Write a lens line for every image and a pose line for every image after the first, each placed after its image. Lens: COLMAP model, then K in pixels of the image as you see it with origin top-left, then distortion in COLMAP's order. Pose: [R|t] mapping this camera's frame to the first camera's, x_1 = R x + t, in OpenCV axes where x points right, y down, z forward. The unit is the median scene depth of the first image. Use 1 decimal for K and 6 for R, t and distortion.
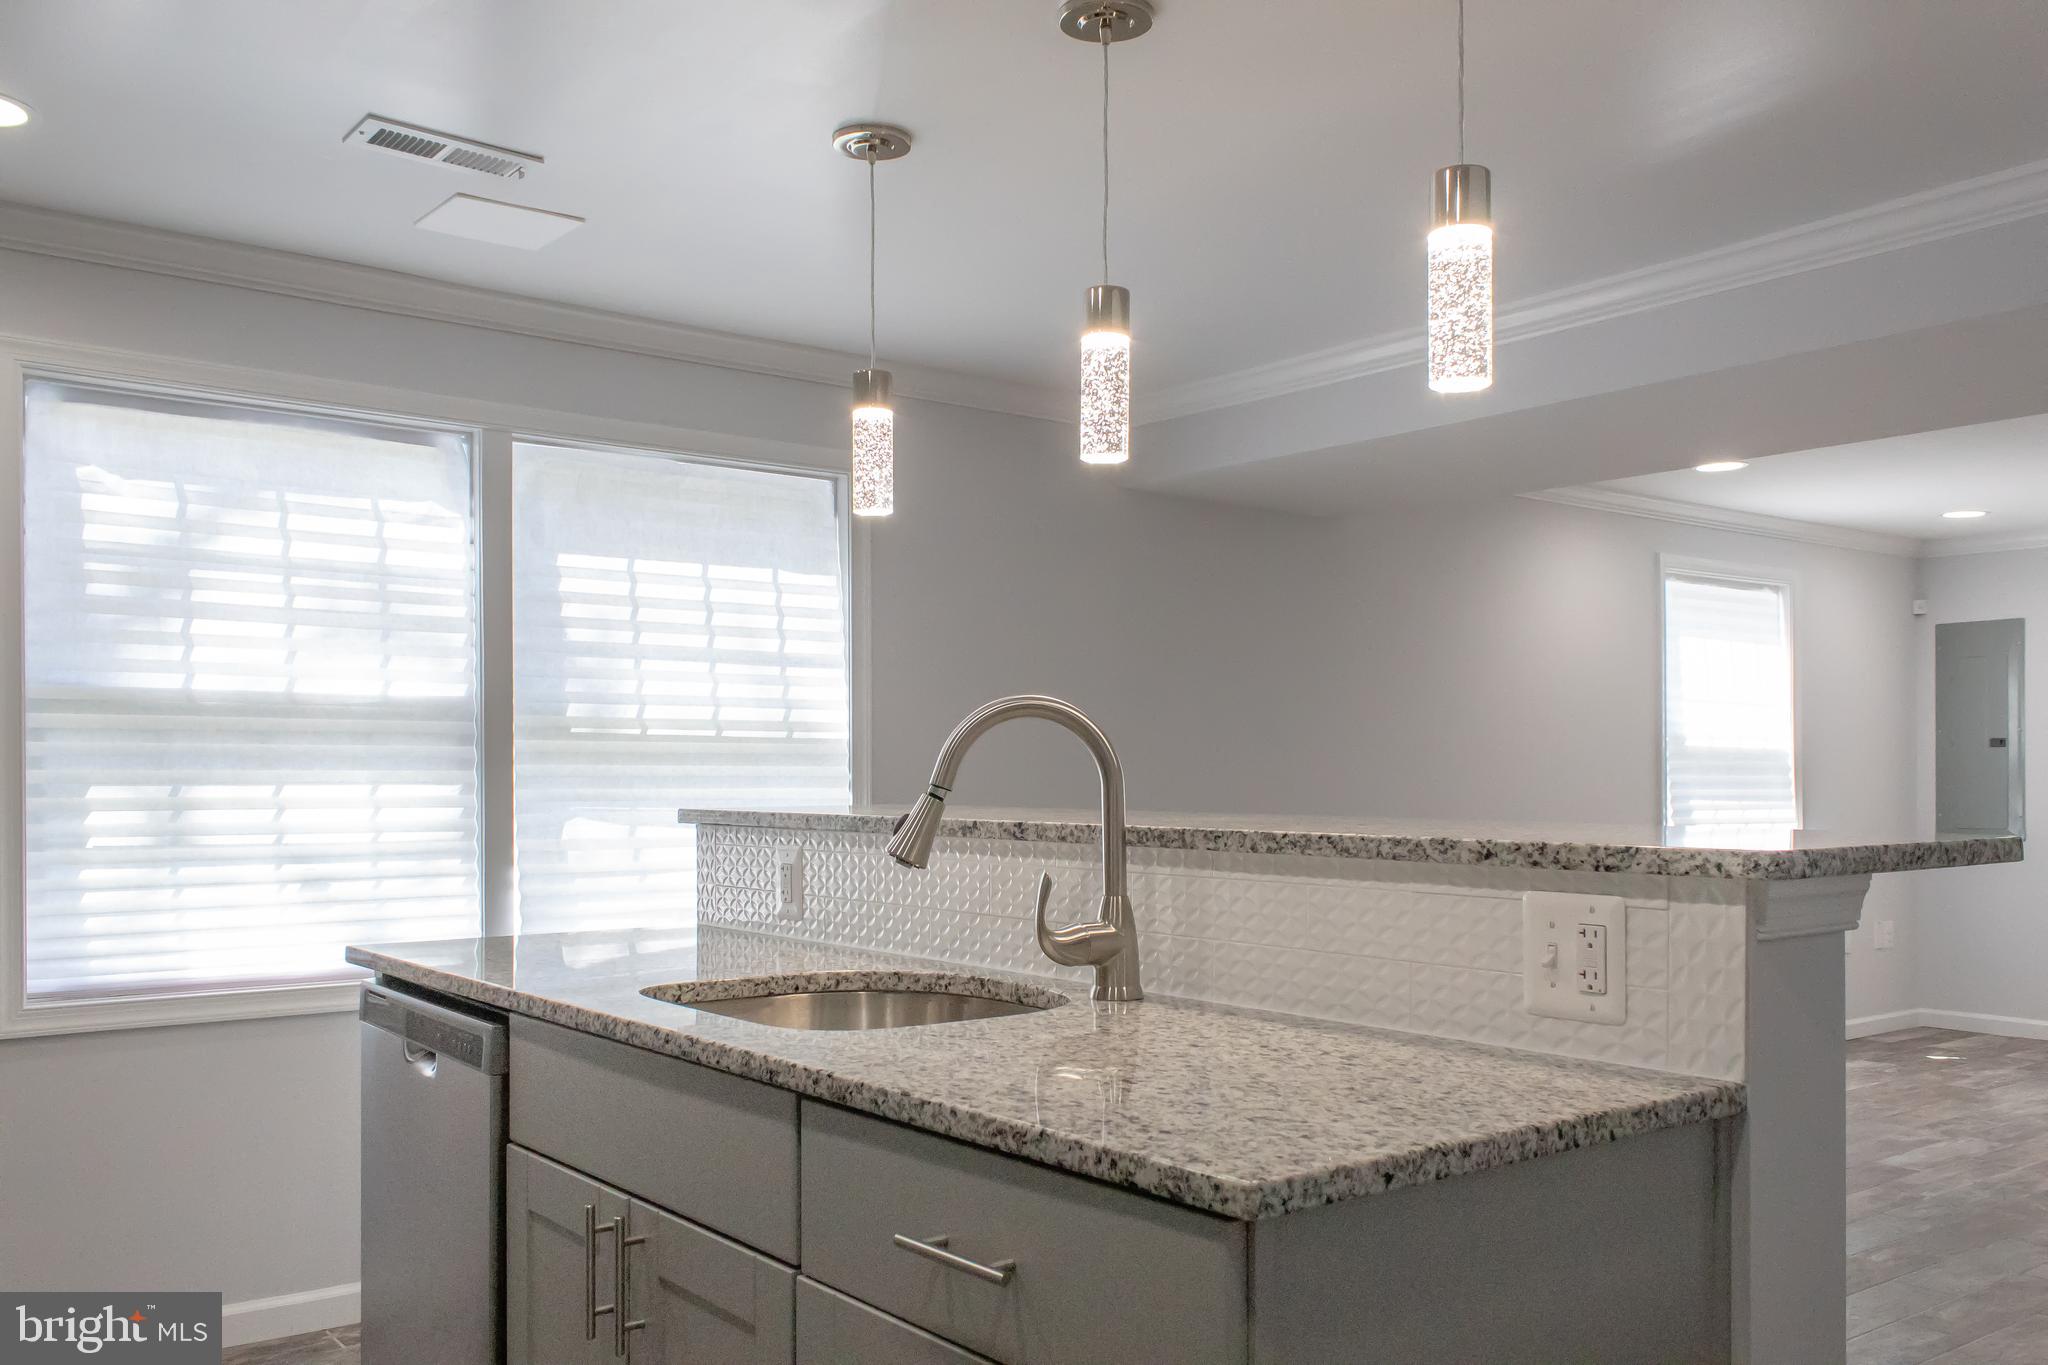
lens RADIAL K [[1682.3, 0, 1019.0], [0, 1682.3, 725.6], [0, 0, 1]] dist [0.027379, -0.004005]
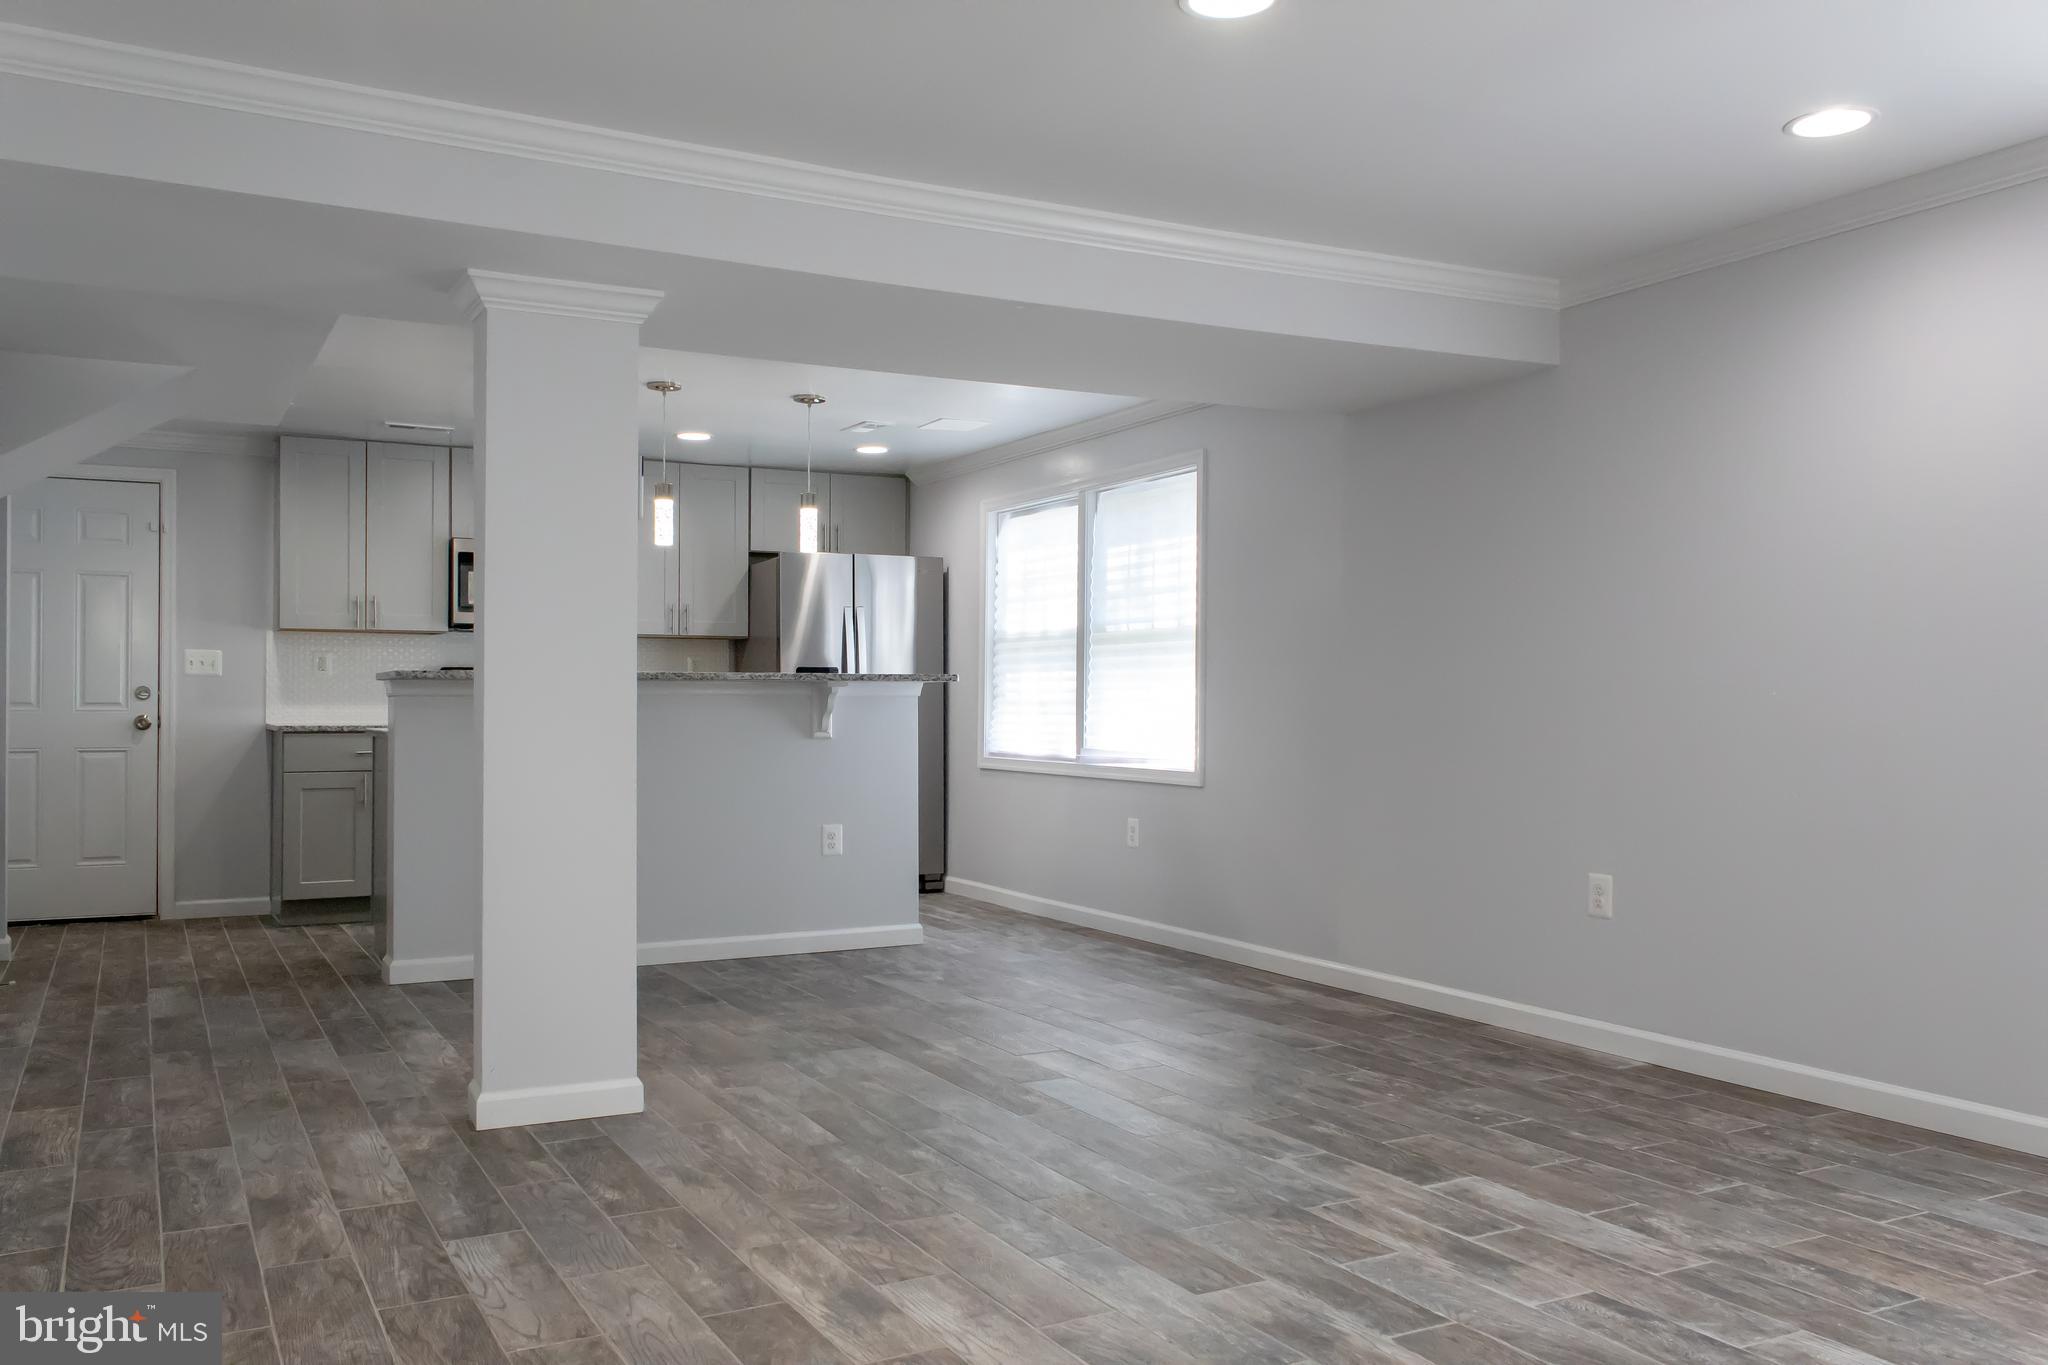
lens RADIAL K [[1656.0, 0, 1024.0], [0, 1656.0, 682.5], [0, 0, 1]] dist [-0.000769, 0.003185]
pose [[-0.165271, -0.002555, -0.986245, 1.568980], [0.041662, 0.999086, -0.009570, 0.064248], [0.985368, -0.042671, -0.165013, 1.207537]]
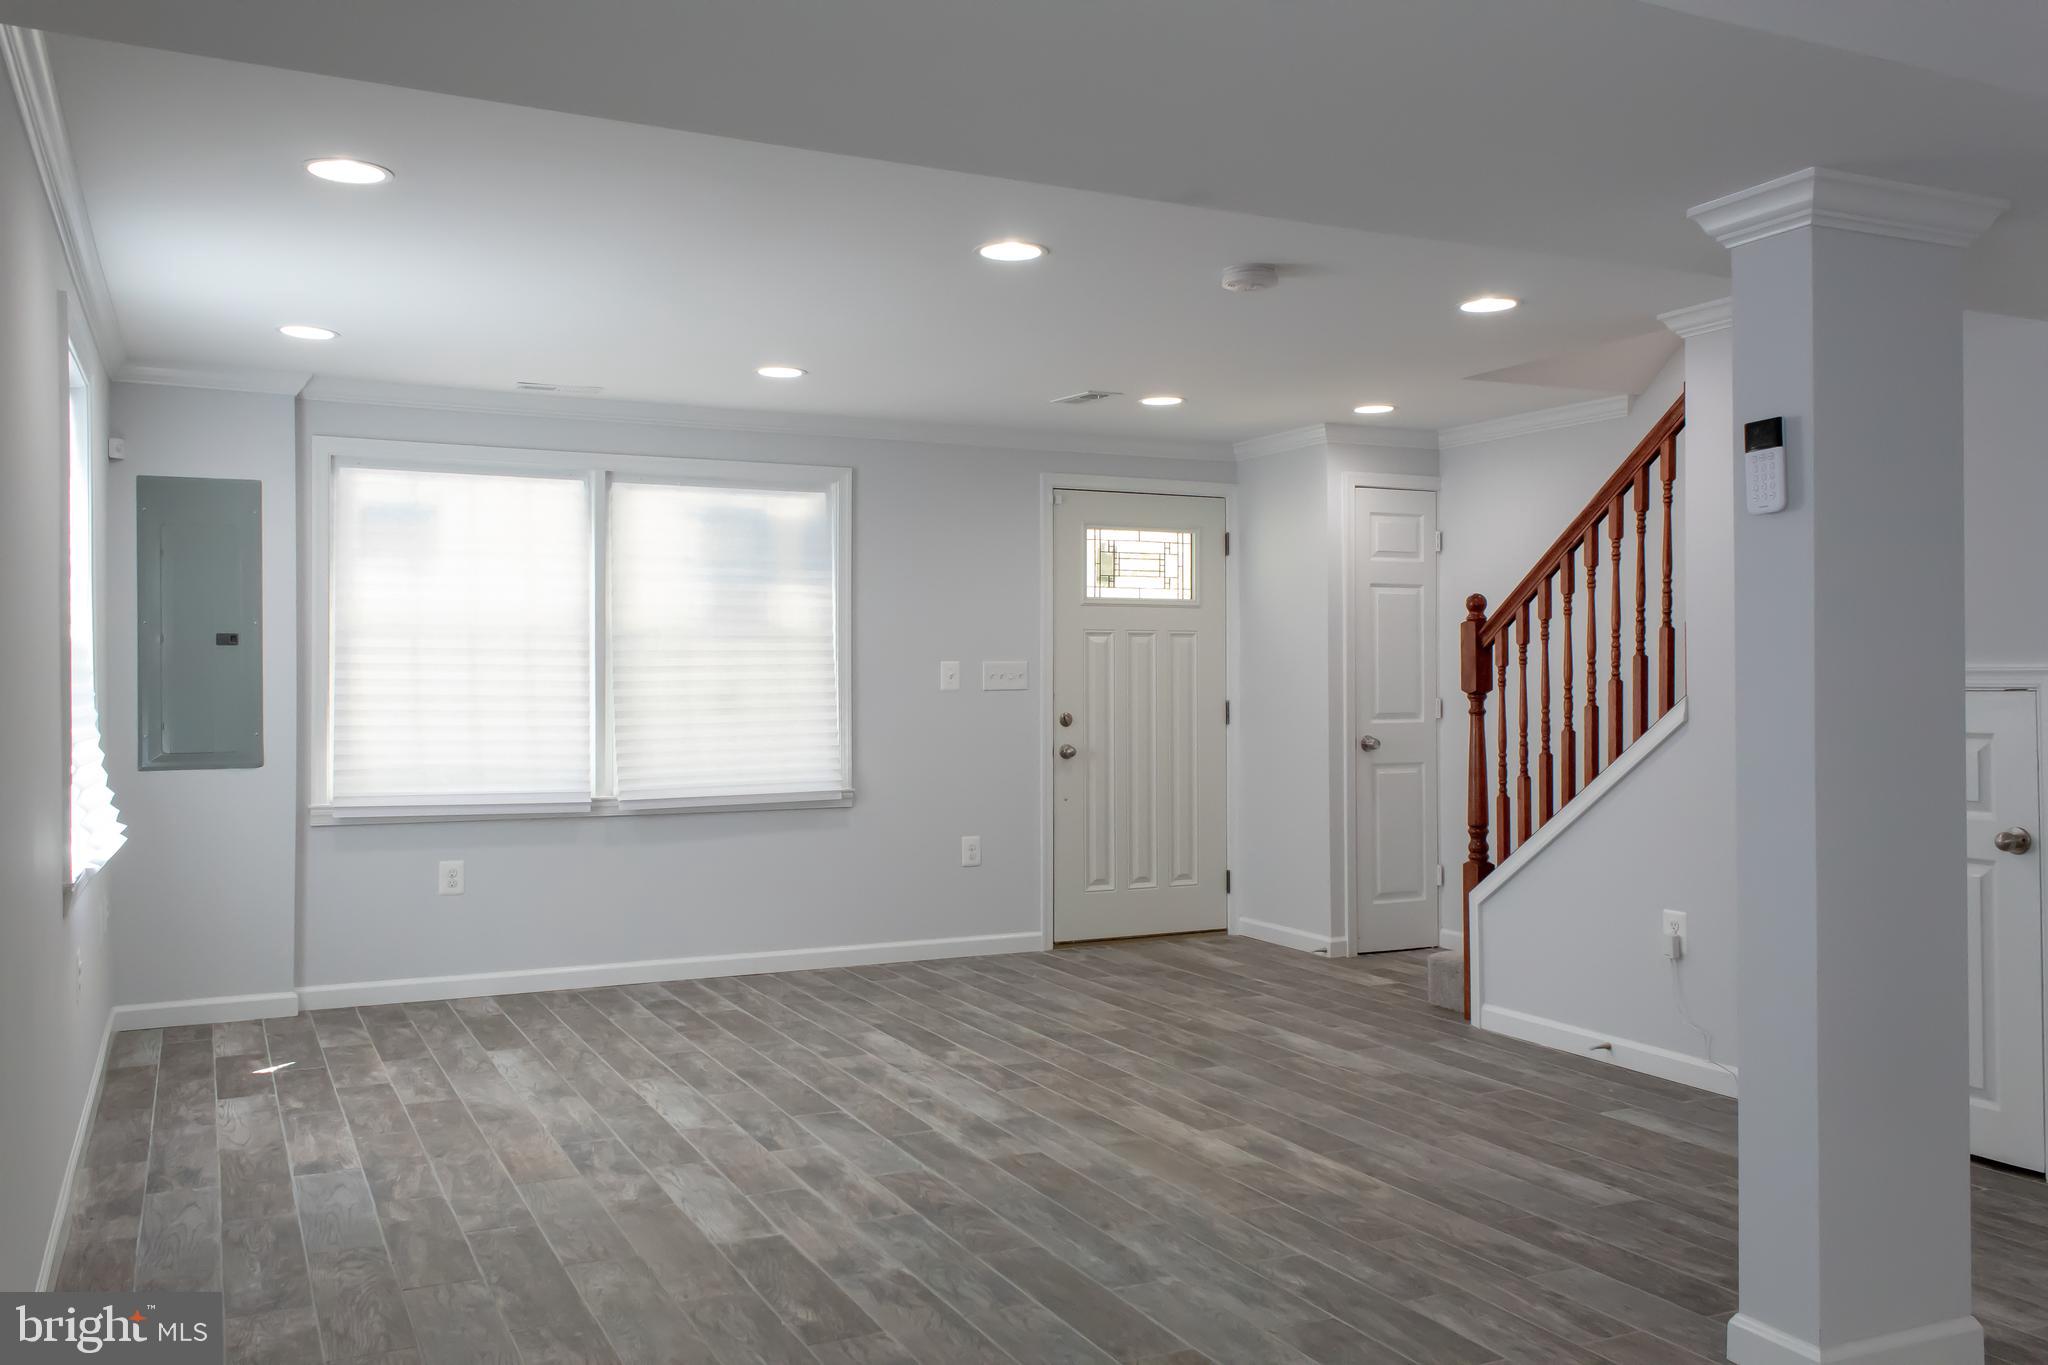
lens RADIAL K [[1678.7, 0, 1024.0], [0, 1678.7, 682.5], [0, 0, 1]] dist [0.032550, -0.004915]
pose [[0.203081, 0.004476, 0.979152, -0.199497], [-0.040932, 0.999154, 0.003922, 0.022995], [-0.978306, -0.040875, 0.203092, 0.957090]]
